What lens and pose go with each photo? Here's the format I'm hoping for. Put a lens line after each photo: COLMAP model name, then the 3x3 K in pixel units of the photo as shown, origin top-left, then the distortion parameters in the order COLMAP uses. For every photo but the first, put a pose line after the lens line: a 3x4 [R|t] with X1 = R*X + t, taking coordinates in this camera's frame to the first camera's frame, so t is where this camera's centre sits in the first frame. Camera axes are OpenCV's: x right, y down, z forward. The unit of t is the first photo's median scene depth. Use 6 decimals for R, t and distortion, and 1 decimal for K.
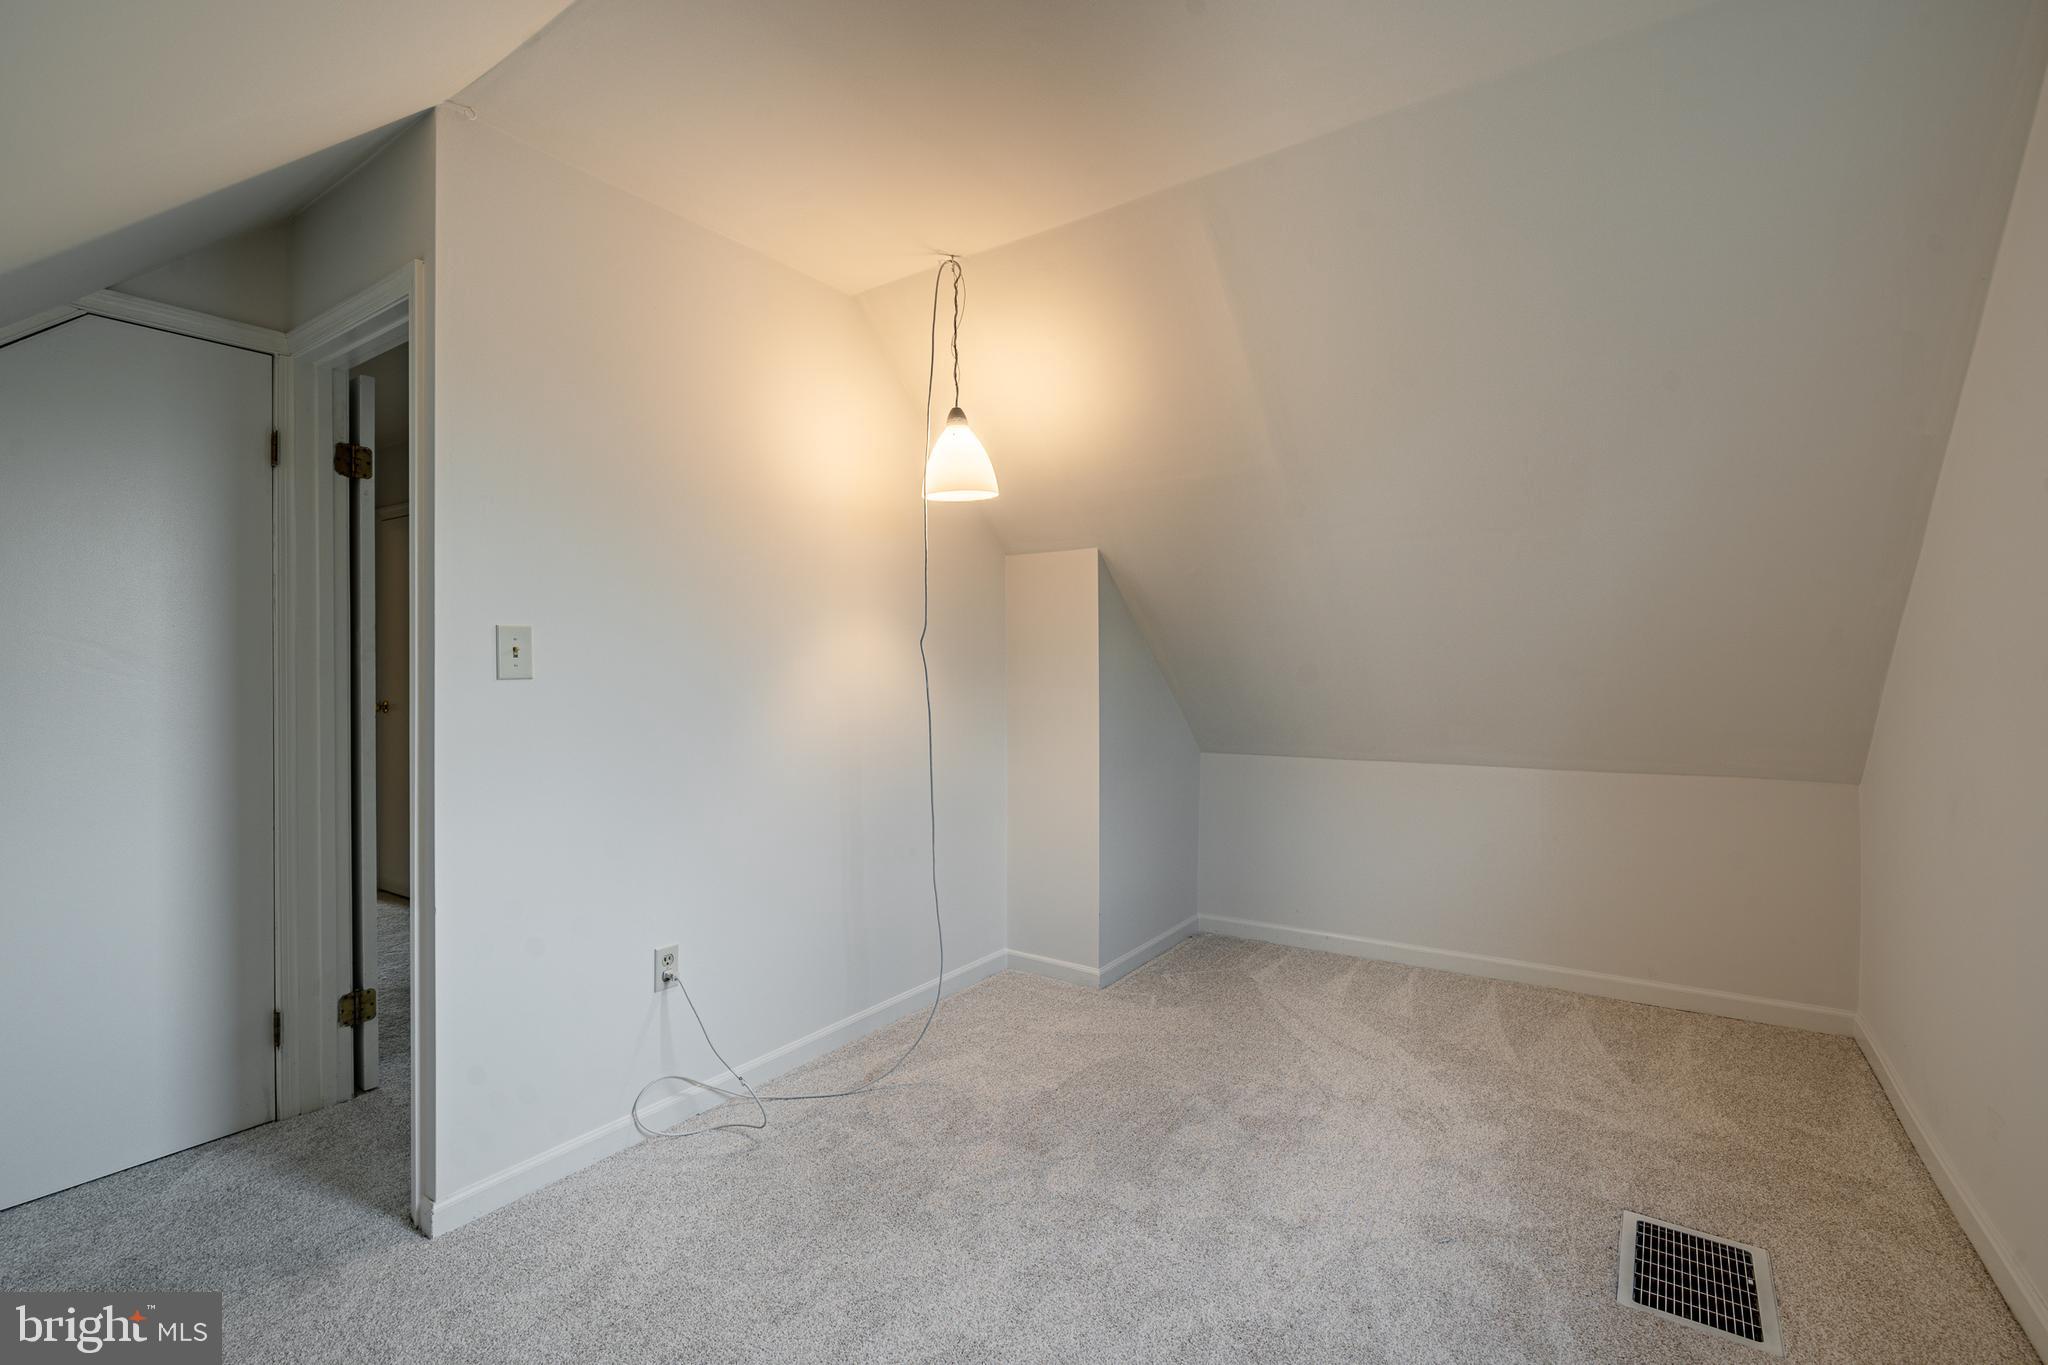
lens RADIAL K [[890.2, 0, 1015.3], [0, 890.2, 681.4], [0, 0, 1]] dist [-0.000595, -0.000375]
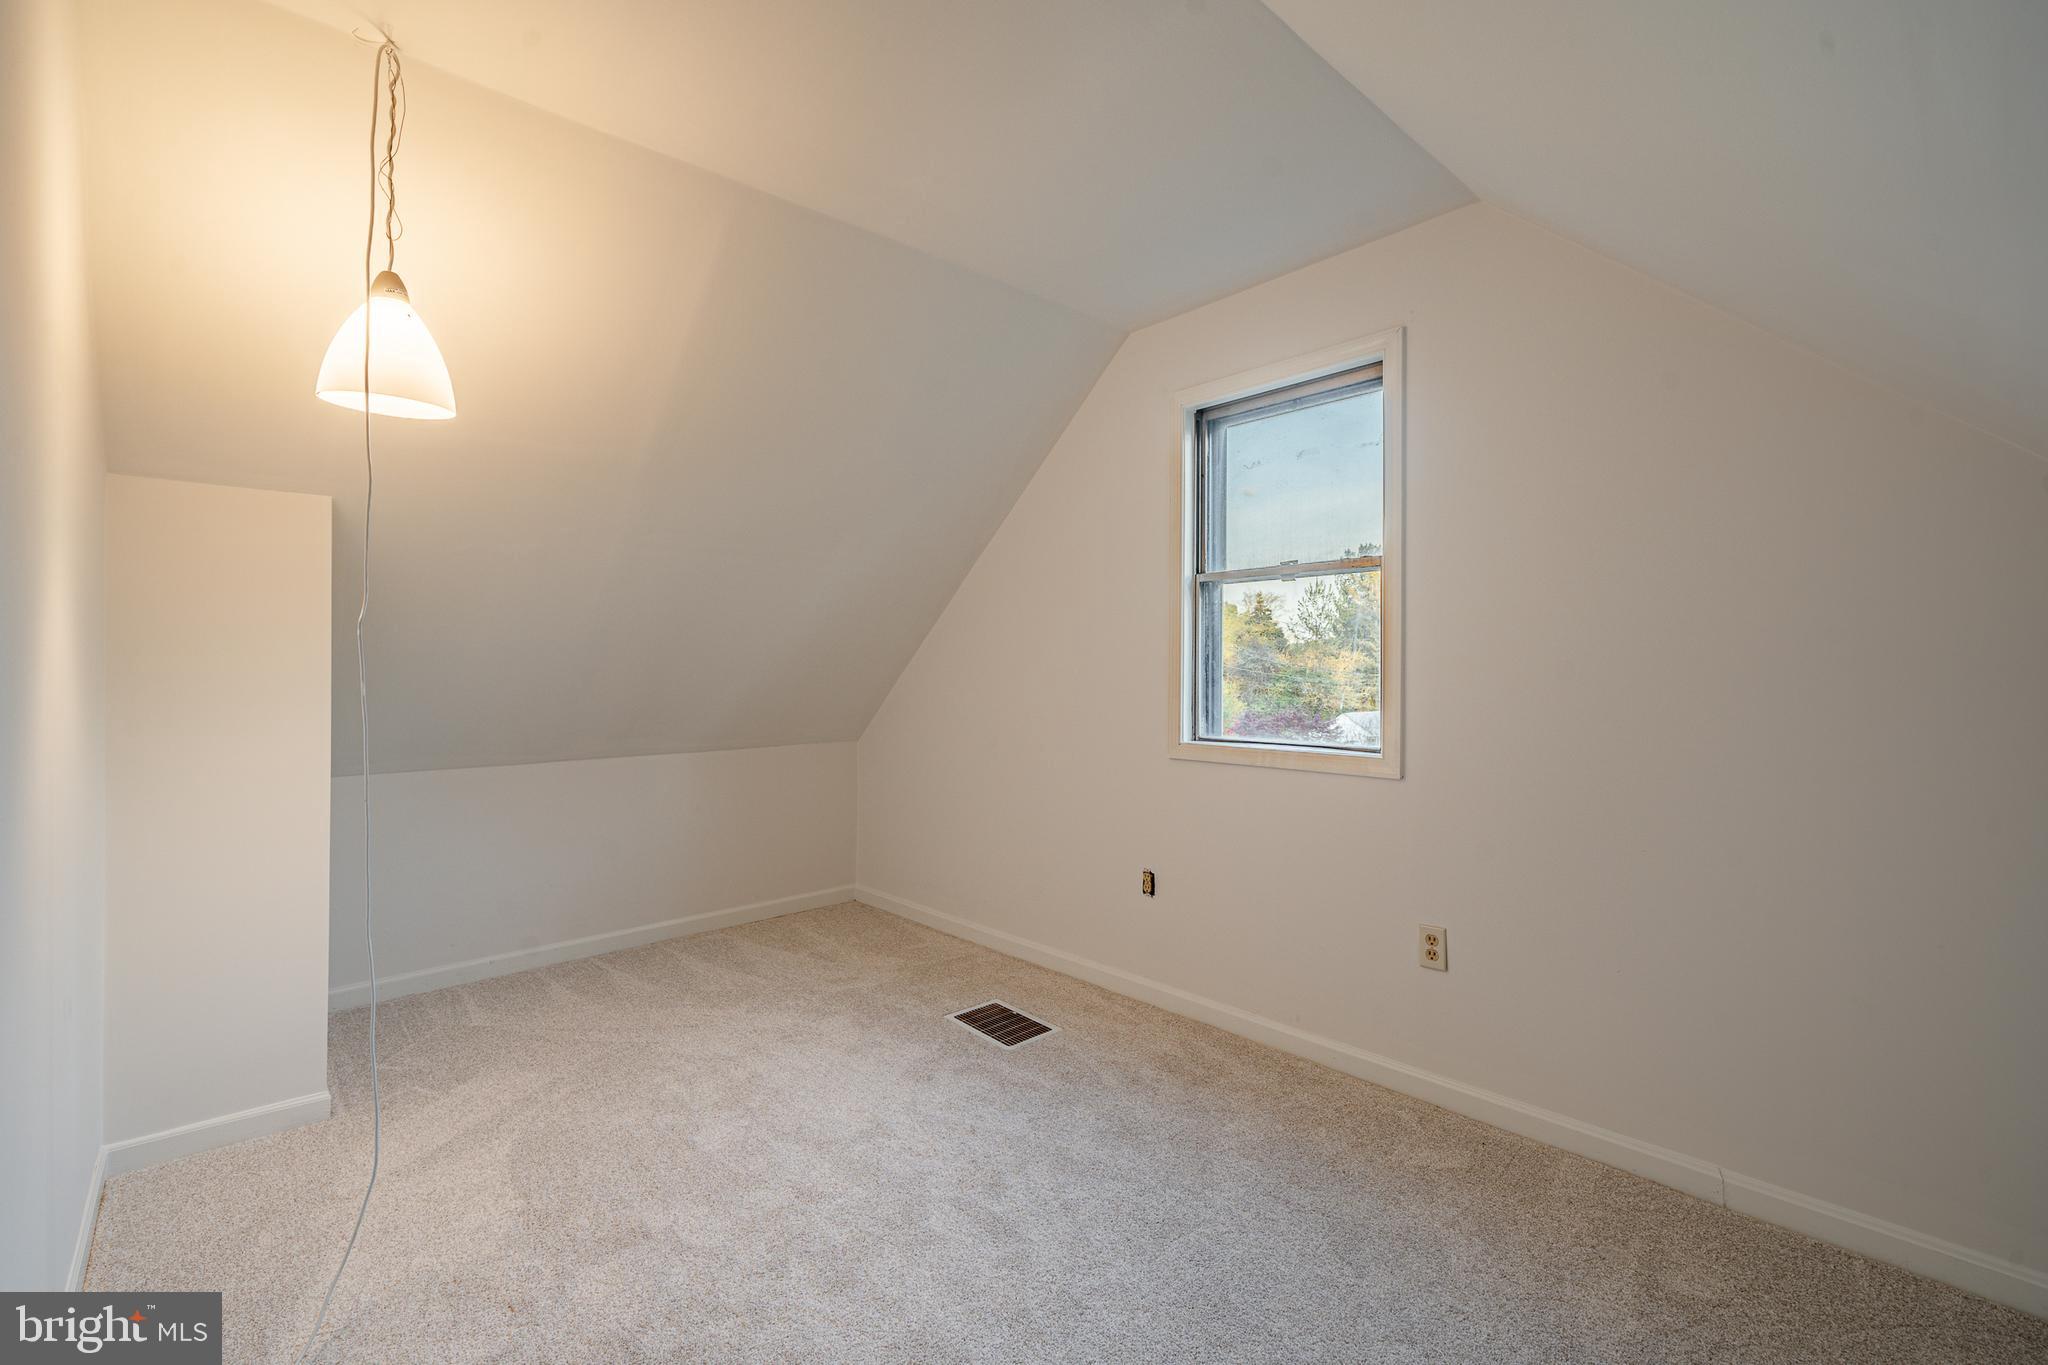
lens RADIAL K [[890.2, 0, 1015.3], [0, 890.2, 681.4], [0, 0, 1]] dist [-0.000595, -0.000375]
pose [[0.225023, -0.009725, 0.974305, -0.663696], [0.009536, 0.999924, 0.007778, -0.002191], [-0.974307, 0.007540, 0.225099, 0.433812]]
